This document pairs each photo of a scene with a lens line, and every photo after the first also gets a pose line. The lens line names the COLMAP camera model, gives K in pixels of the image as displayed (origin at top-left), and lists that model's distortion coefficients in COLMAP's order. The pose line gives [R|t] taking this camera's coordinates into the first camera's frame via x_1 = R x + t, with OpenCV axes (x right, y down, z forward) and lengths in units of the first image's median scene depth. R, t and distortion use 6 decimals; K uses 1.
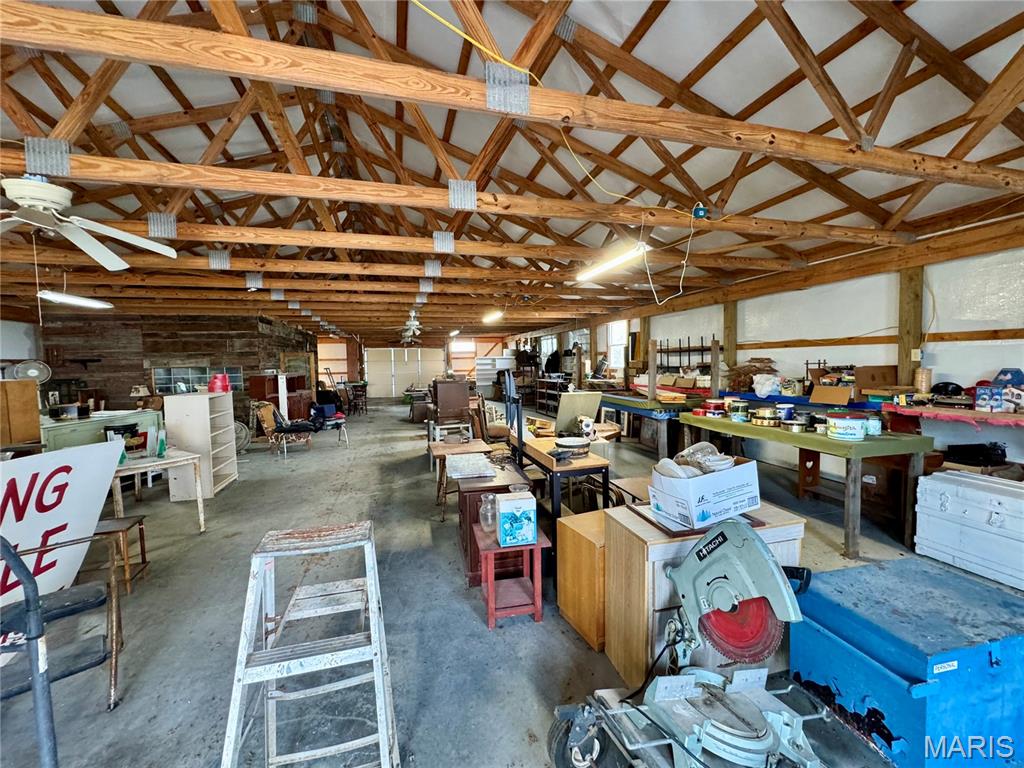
lens RADIAL K [[410.6, 0, 512.0], [0, 410.6, 384.0], [0, 0, 1]] dist [-0.003324, -0.000288]
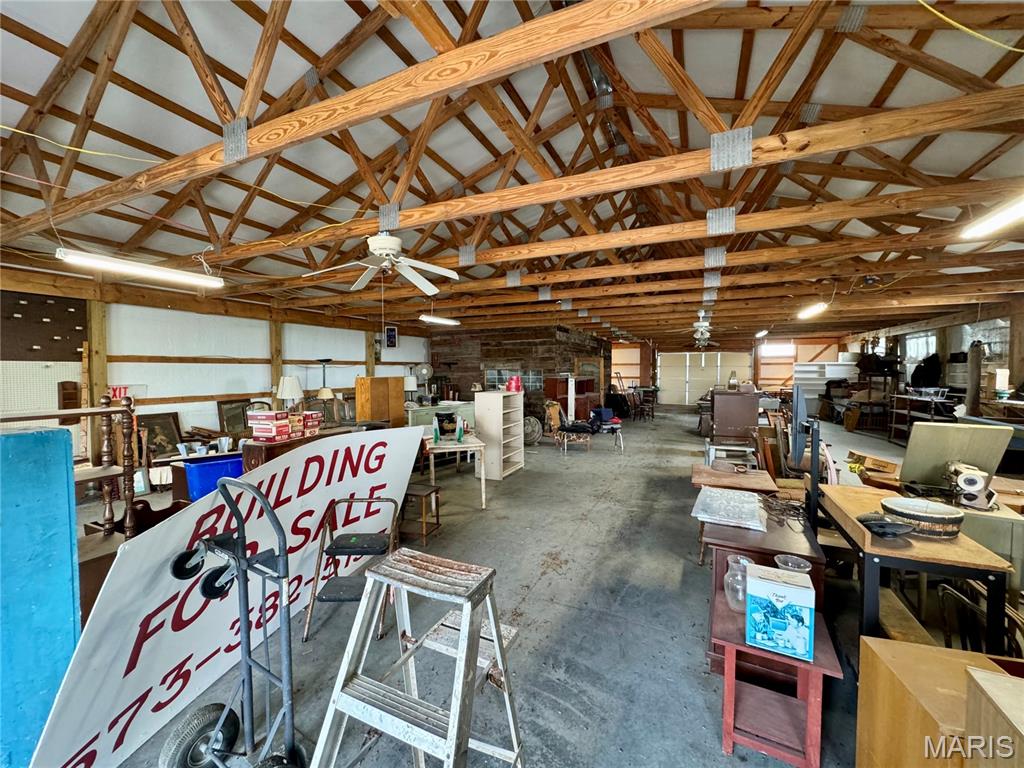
lens RADIAL K [[410.6, 0, 512.0], [0, 410.6, 384.0], [0, 0, 1]] dist [-0.003324, -0.000288]
pose [[0.759150, 0.040399, -0.649661, 0.034458], [-0.047663, 0.998843, 0.006417, -0.006349], [0.649168, 0.026094, 0.760197, 0.074534]]
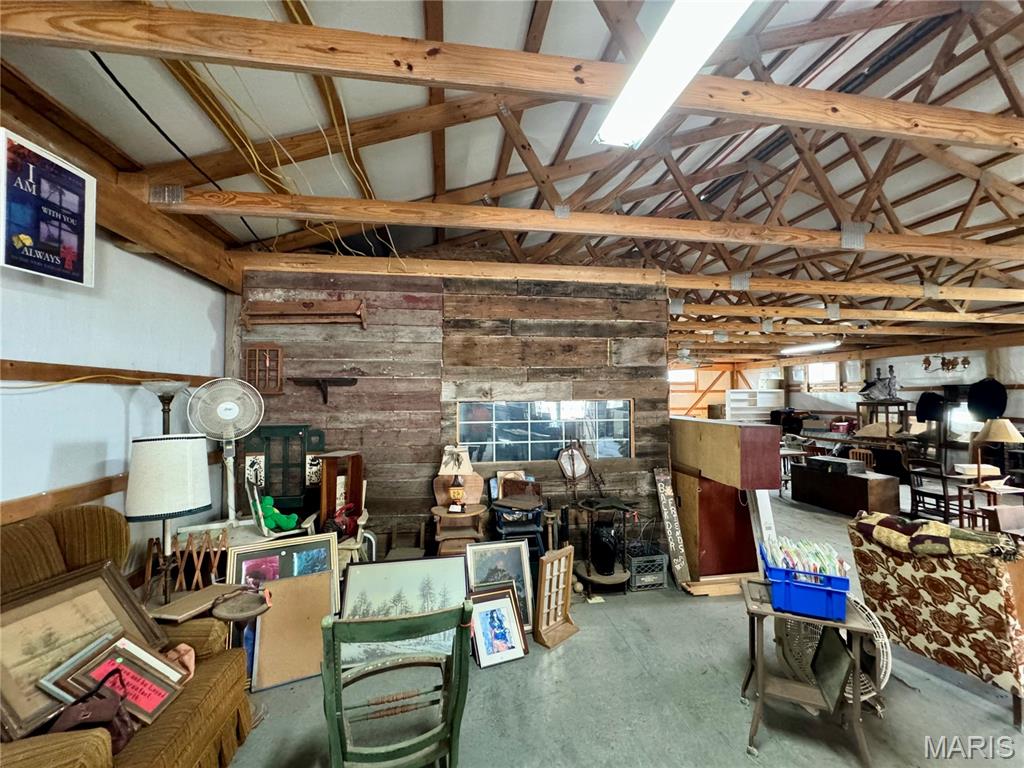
lens RADIAL K [[410.6, 0, 512.0], [0, 410.6, 384.0], [0, 0, 1]] dist [-0.003324, -0.000288]
pose [[0.992193, 0.010797, -0.124244, -0.837560], [-0.021054, 0.996447, -0.081544, -0.025535], [0.122922, 0.083523, 0.988895, 0.634814]]
